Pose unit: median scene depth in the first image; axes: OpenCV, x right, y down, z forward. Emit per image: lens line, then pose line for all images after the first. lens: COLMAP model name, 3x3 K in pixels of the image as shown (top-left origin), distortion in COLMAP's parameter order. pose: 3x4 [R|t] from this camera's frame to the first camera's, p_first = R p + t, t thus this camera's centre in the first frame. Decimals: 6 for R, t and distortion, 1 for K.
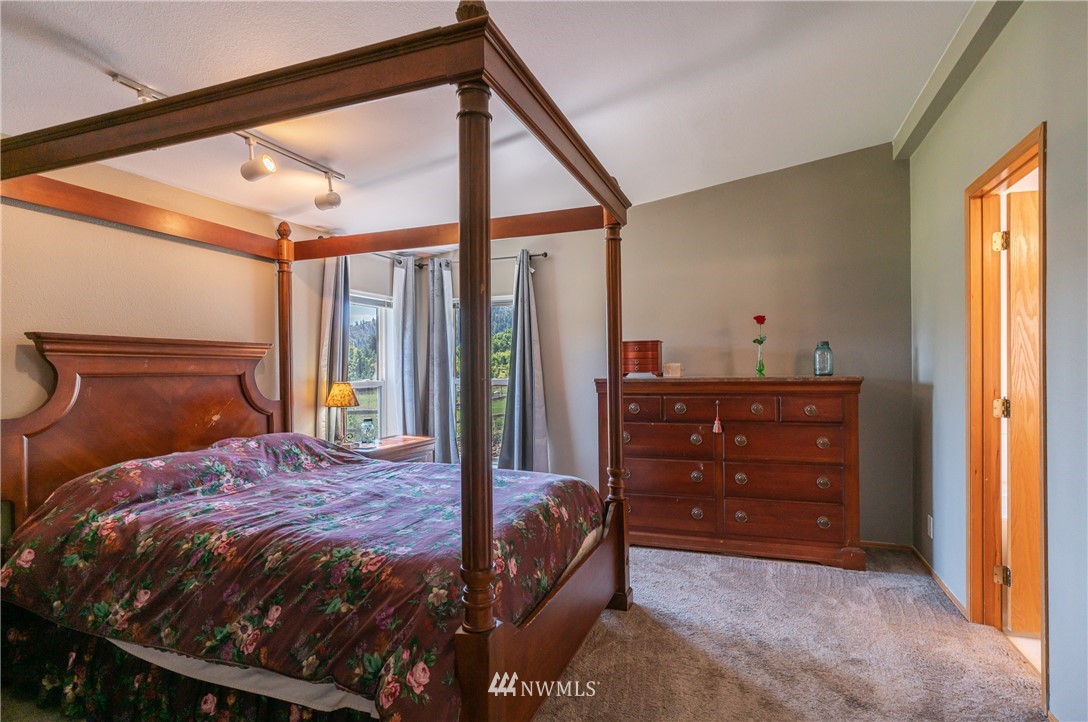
lens RADIAL K [[562.9, 0, 548.3], [0, 562.9, 364.7], [0, 0, 1]] dist [-0.000050, 0.001731]
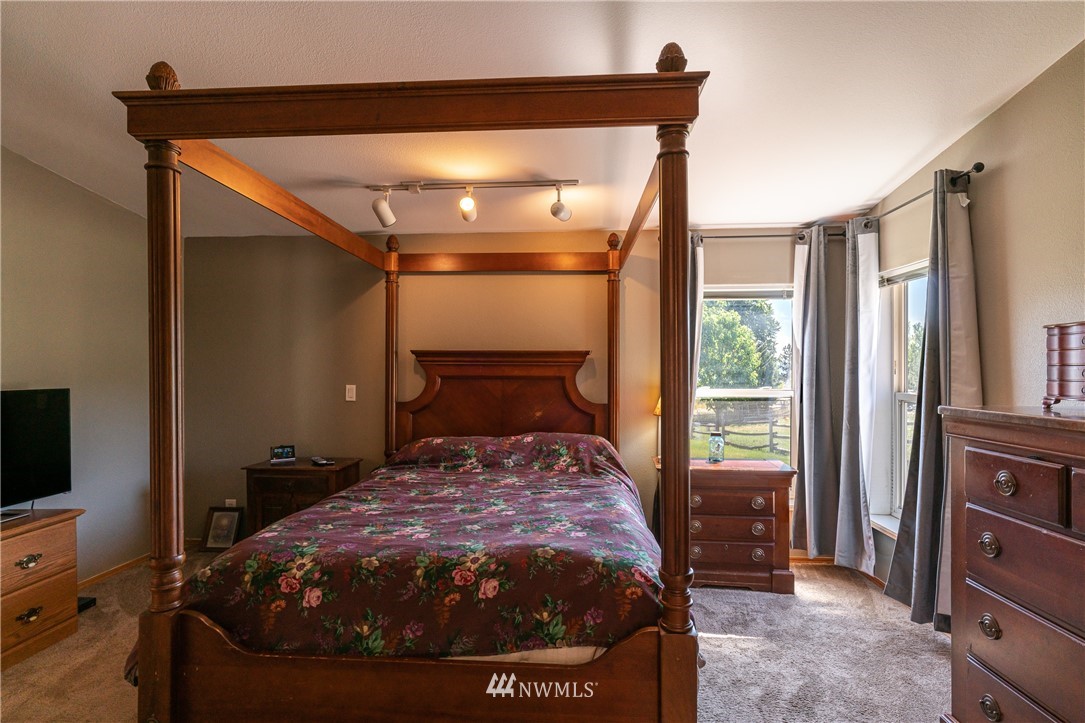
lens RADIAL K [[561.4, 0, 541.3], [0, 561.4, 363.3], [0, 0, 1]] dist [-0.000050, 0.001731]
pose [[0.280315, 0.005088, -0.959895, 0.545227], [-0.000245, 0.999986, 0.005228, -0.019552], [0.959908, -0.001230, 0.280312, 0.643637]]
